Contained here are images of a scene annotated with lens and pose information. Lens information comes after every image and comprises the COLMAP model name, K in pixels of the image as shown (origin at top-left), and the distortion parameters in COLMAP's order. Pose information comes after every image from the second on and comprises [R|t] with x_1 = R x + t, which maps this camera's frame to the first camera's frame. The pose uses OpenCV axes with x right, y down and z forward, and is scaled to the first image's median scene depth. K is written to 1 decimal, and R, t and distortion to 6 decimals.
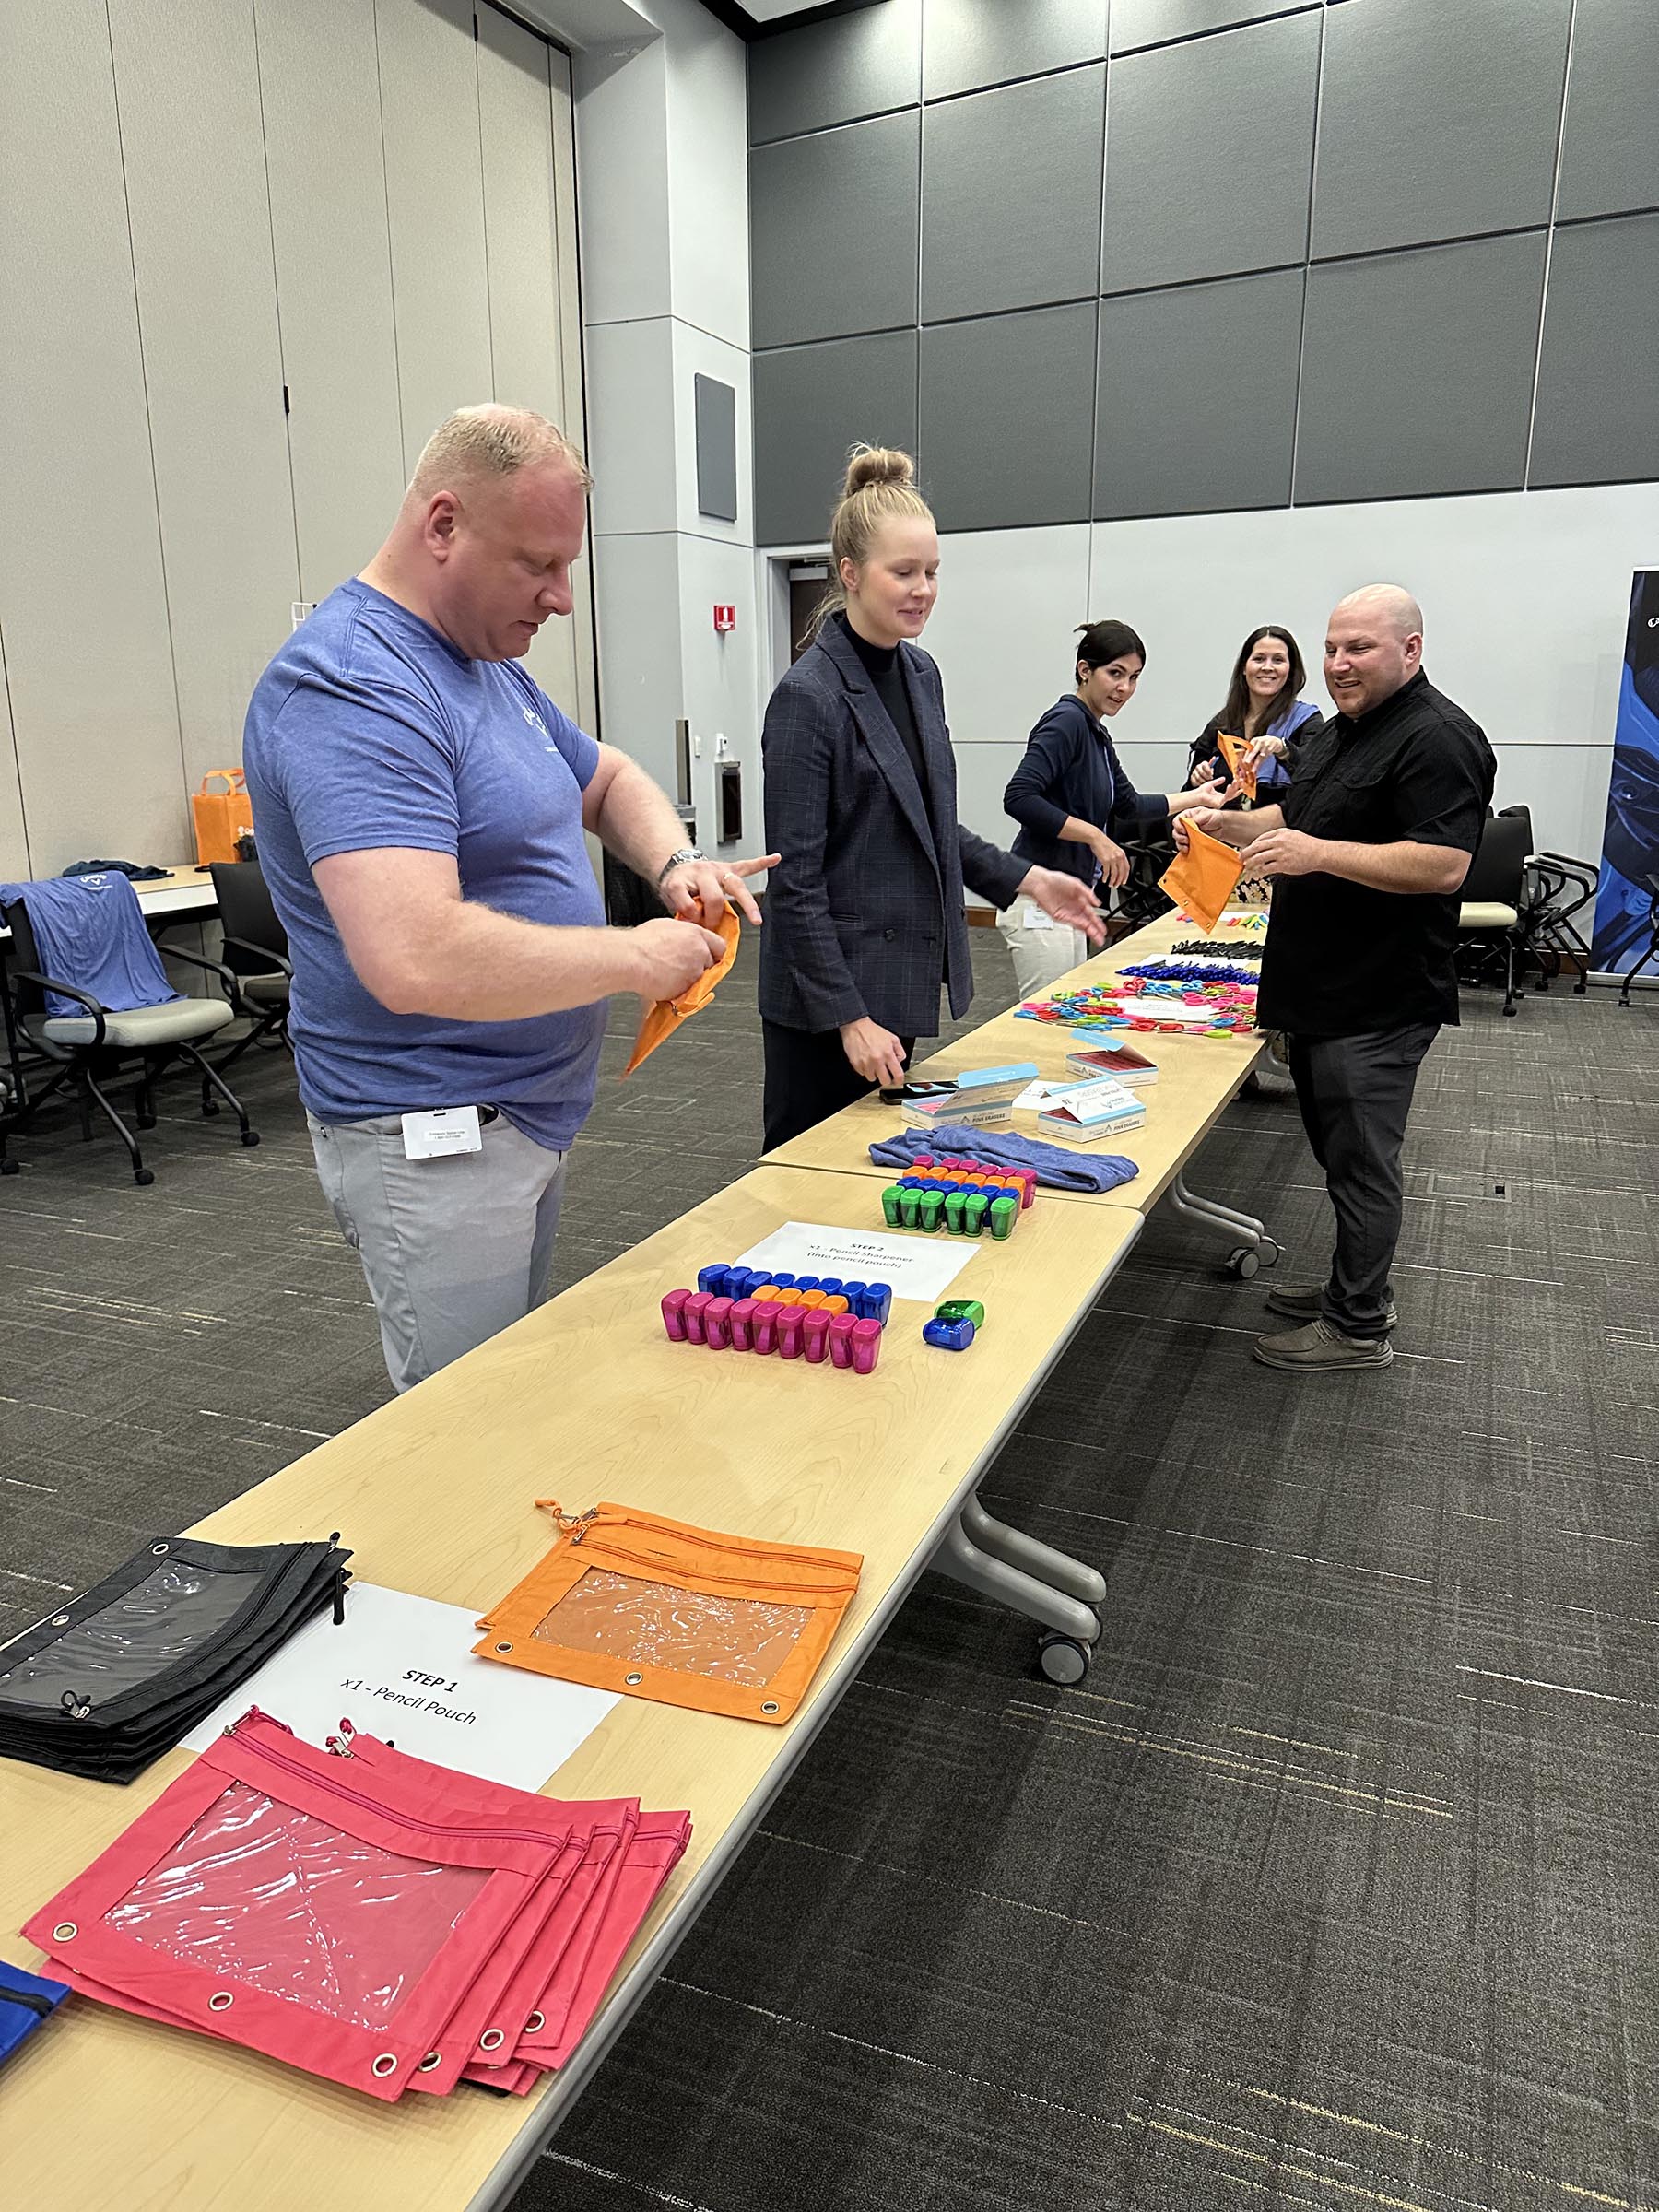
lens RADIAL K [[1536.4, 0, 845.0], [0, 1536.4, 1104.1], [0, 0, 1]] dist [0.141311, -0.273352]
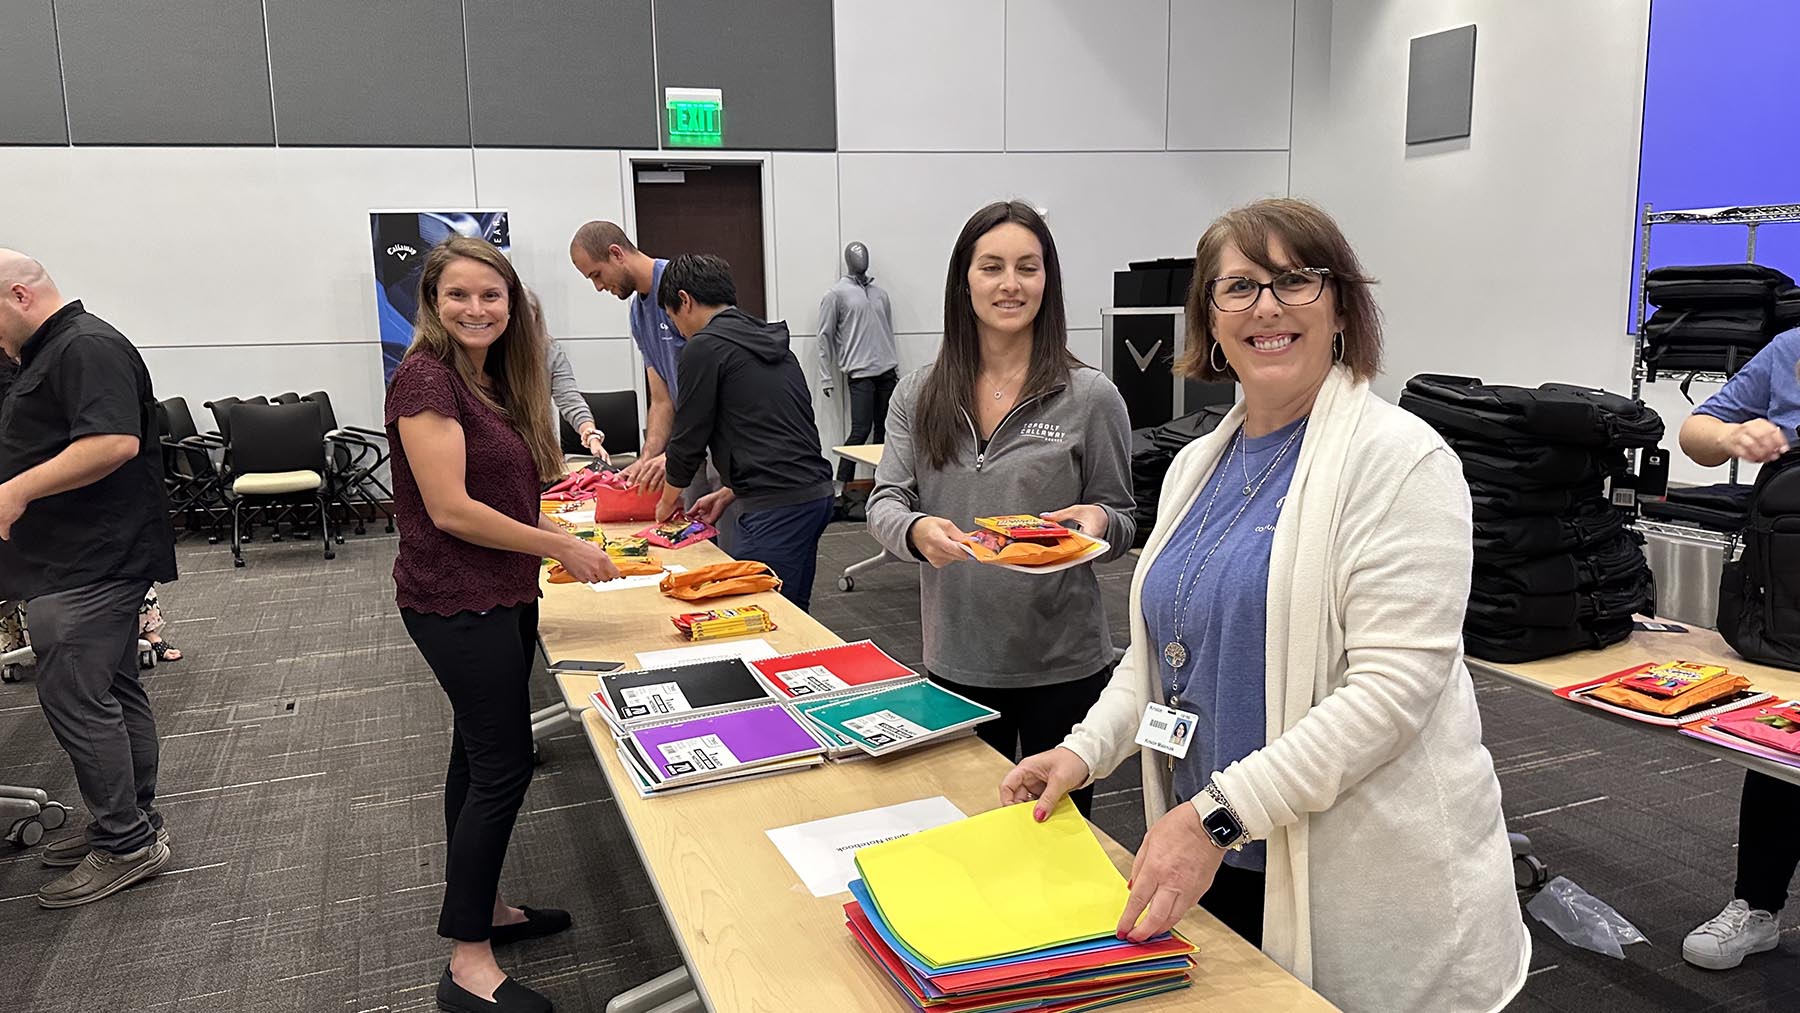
lens RADIAL K [[1262.0, 0, 900.0], [0, 1262.0, 506.5], [0, 0, 1]] dist [0.058668, -0.073491]
pose [[0.717739, -0.124129, 0.685159, 0.108934], [0.186757, 0.982247, -0.017685, 0.008744], [-0.670800, 0.140652, 0.728179, -0.081818]]
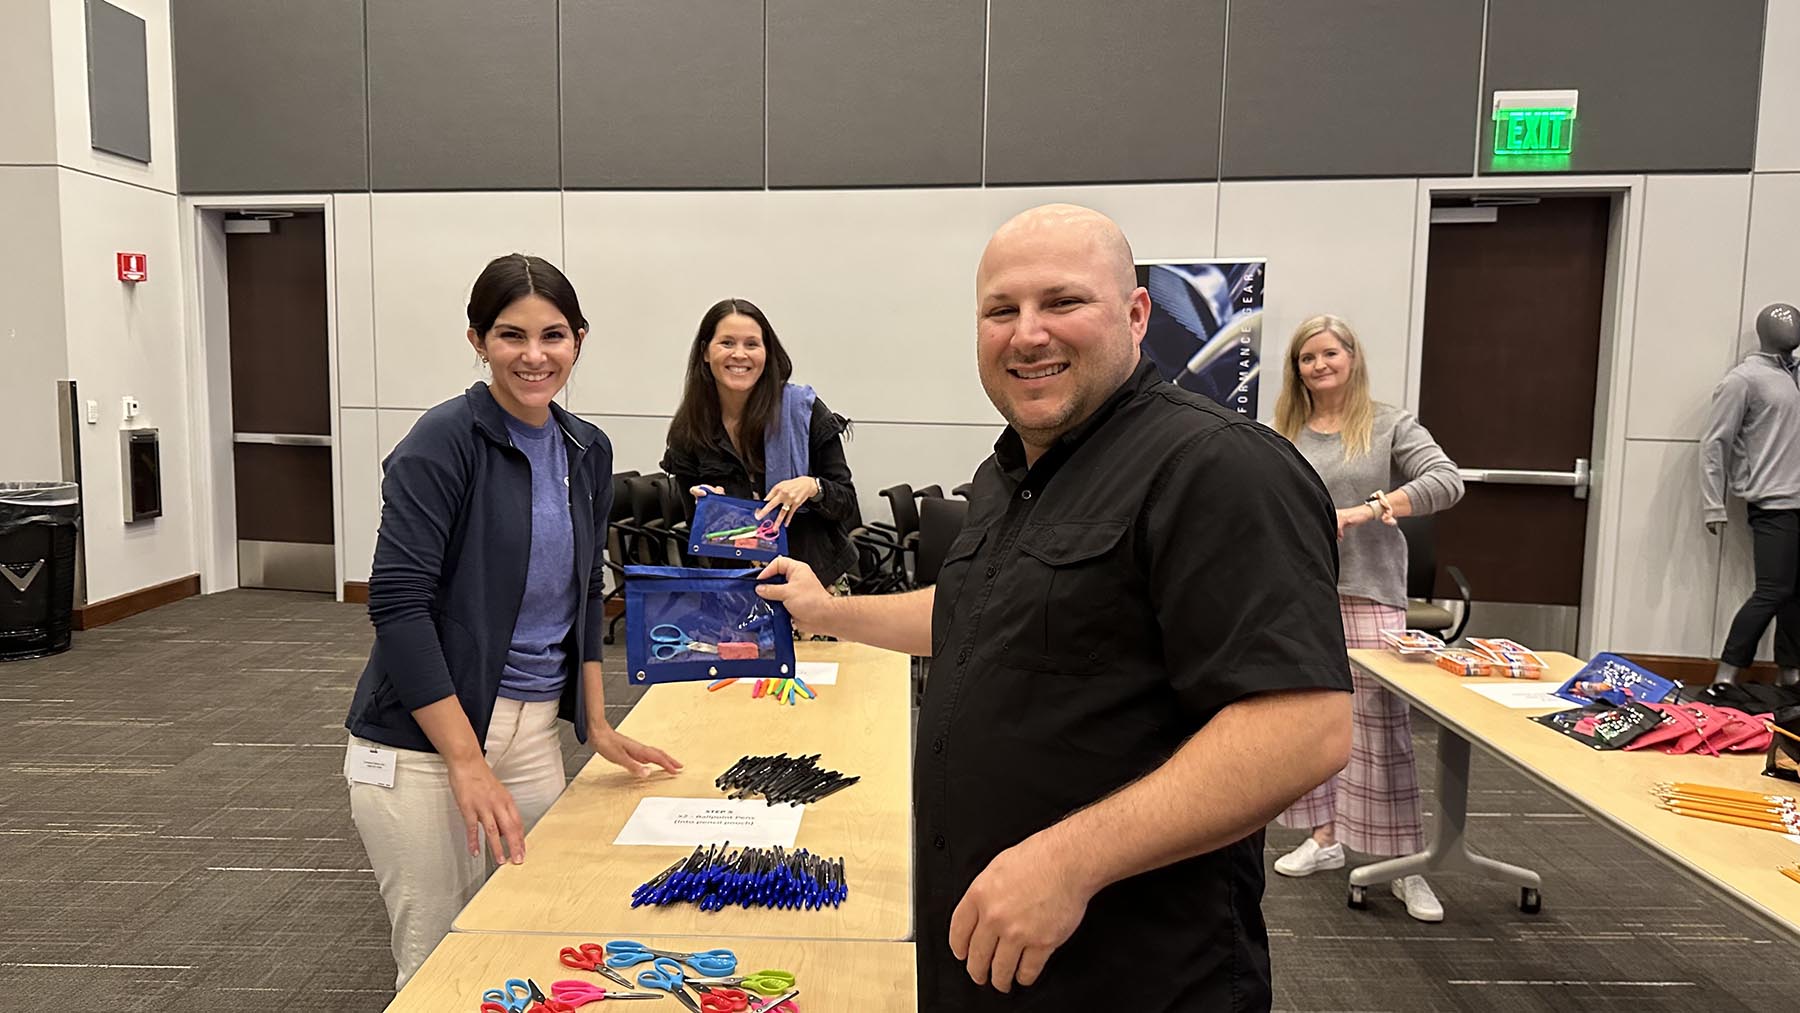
lens RADIAL K [[1254.9, 0, 900.0], [0, 1254.9, 506.5], [0, 0, 1]] dist [0.104424, -0.103798]
pose [[0.926478, -0.021559, 0.375731, 0.121912], [0.075732, 0.988616, -0.130014, -0.149934], [-0.368651, 0.148910, 0.917563, 0.551656]]
